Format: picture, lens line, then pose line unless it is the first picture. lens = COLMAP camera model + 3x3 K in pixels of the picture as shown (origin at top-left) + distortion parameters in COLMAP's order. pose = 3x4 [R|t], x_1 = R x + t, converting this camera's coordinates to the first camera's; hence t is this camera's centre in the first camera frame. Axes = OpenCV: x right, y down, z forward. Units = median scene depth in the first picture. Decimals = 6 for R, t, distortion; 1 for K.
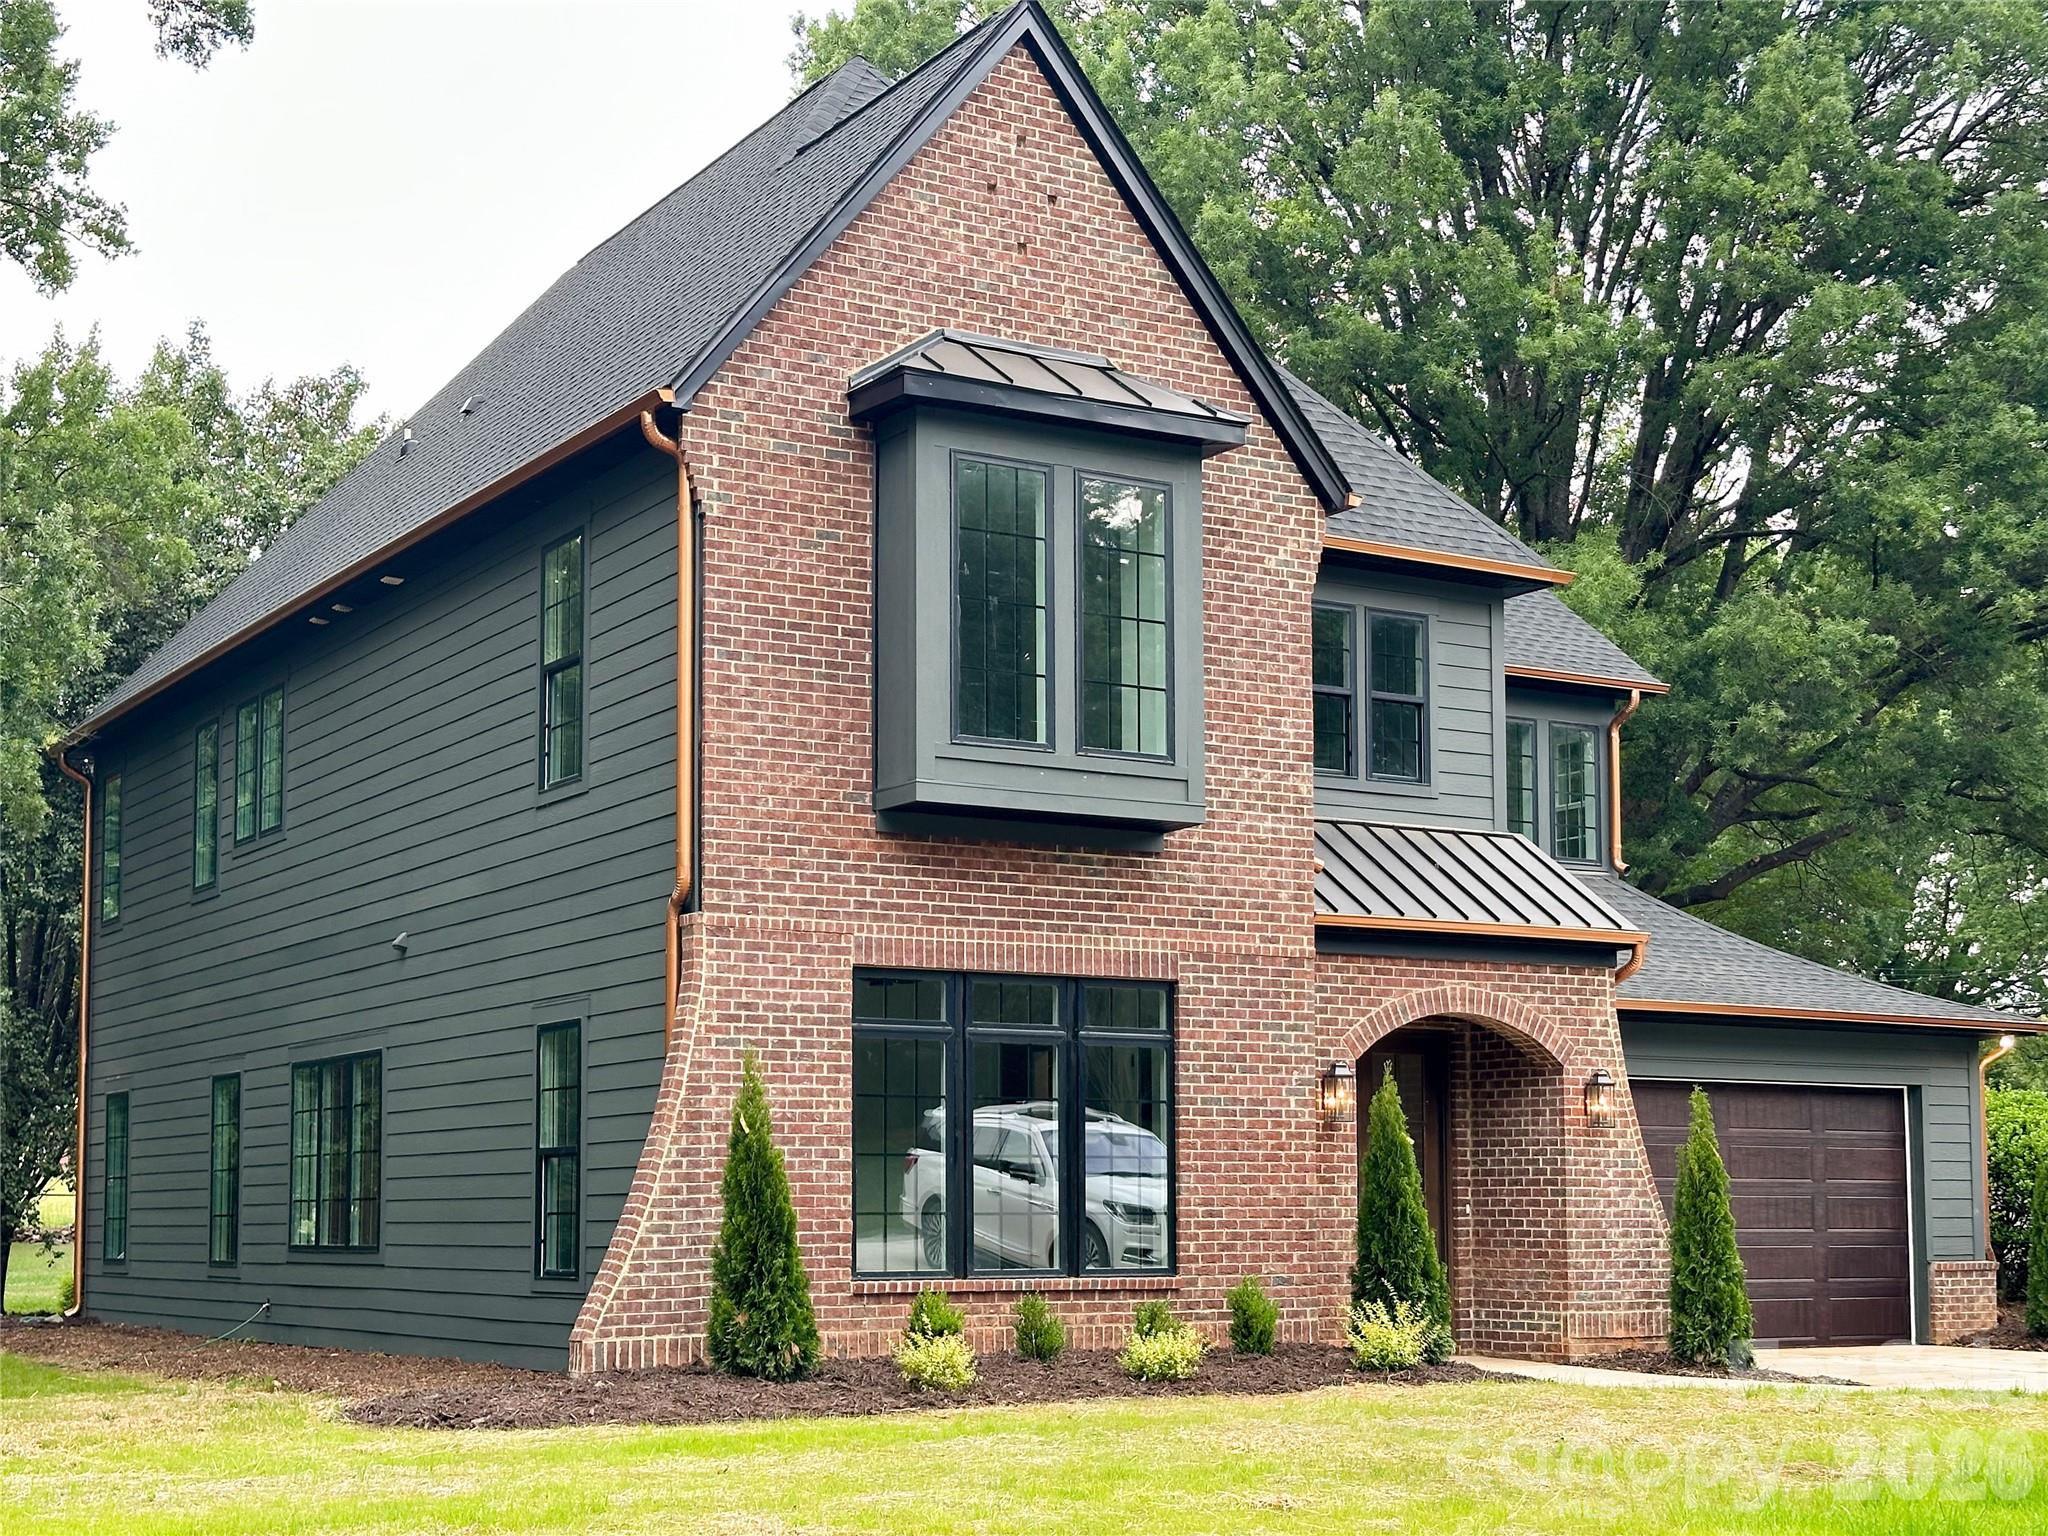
lens RADIAL K [[2964.6, 0, 1024.0], [0, 2964.6, 768.0], [0, 0, 1]] dist [0.019236, 0.052882]
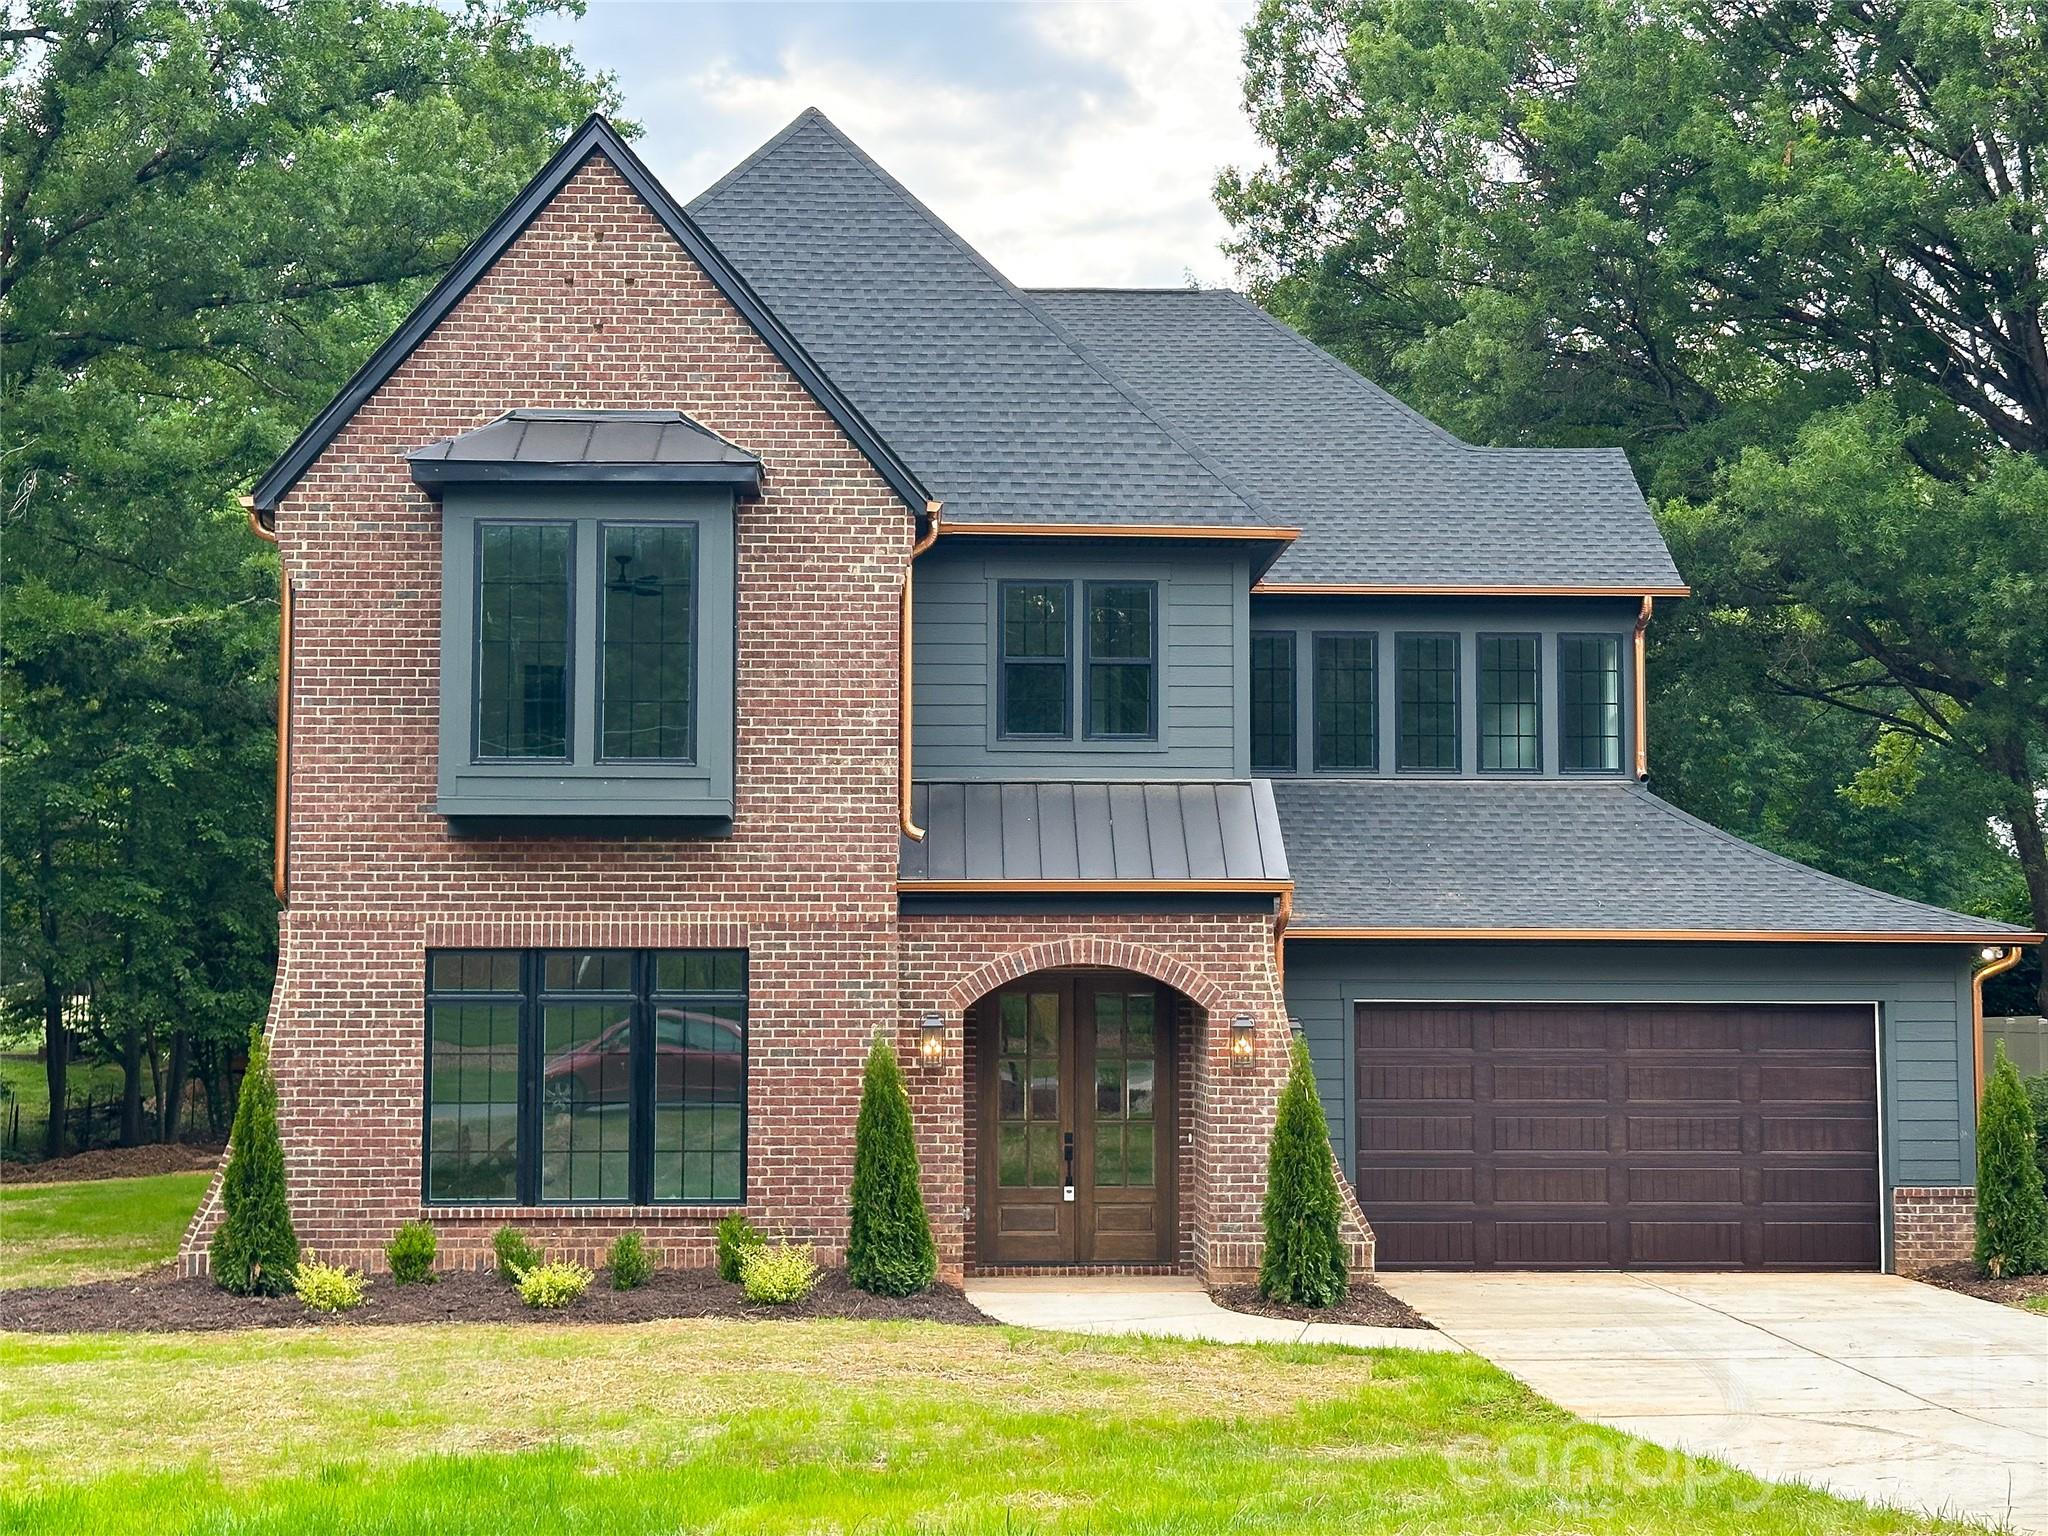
lens RADIAL K [[2916.3, 0, 1025.6], [0, 2916.3, 552.1], [0, 0, 1]] dist [0.016354, 0.046112]
pose [[0.878365, -0.068661, -0.473033, 0.697427], [0.068759, 0.997487, -0.017110, -0.055185], [0.473019, -0.017496, 0.880878, 0.055191]]
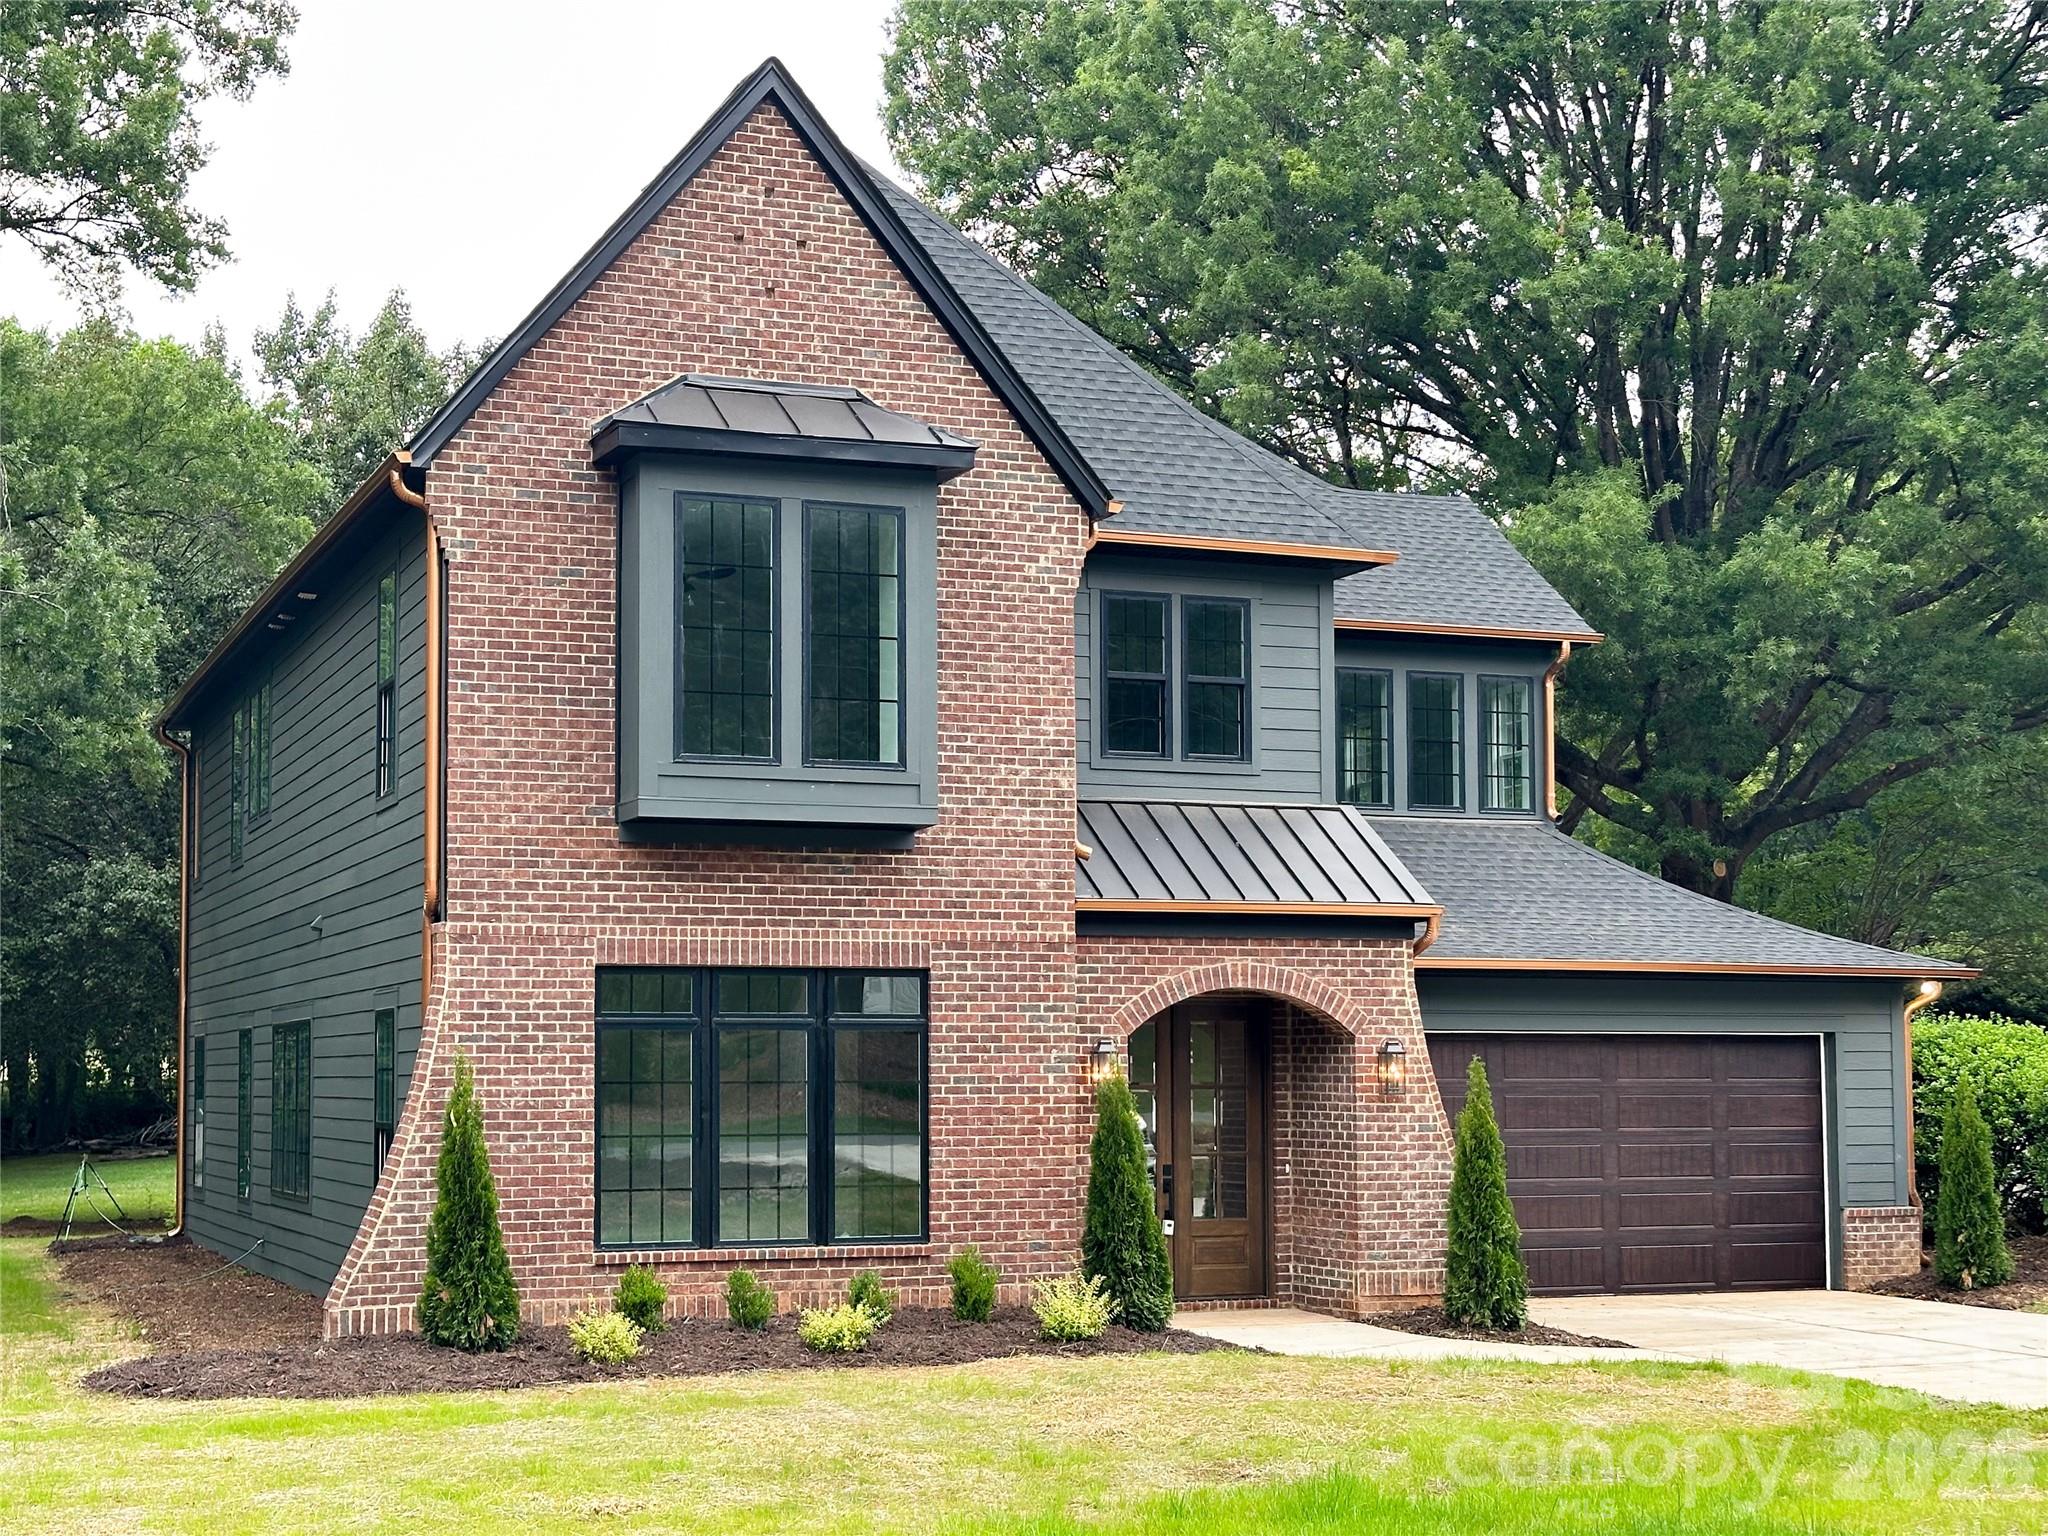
lens RADIAL K [[2958.7, 0, 955.8], [0, 2958.7, 677.5], [0, 0, 1]] dist [0.013849, 0.090986]
pose [[0.984752, -0.024442, -0.172236, 0.249892], [0.027415, 0.999513, 0.014902, -0.049627], [0.171788, -0.019397, 0.984943, -0.053127]]
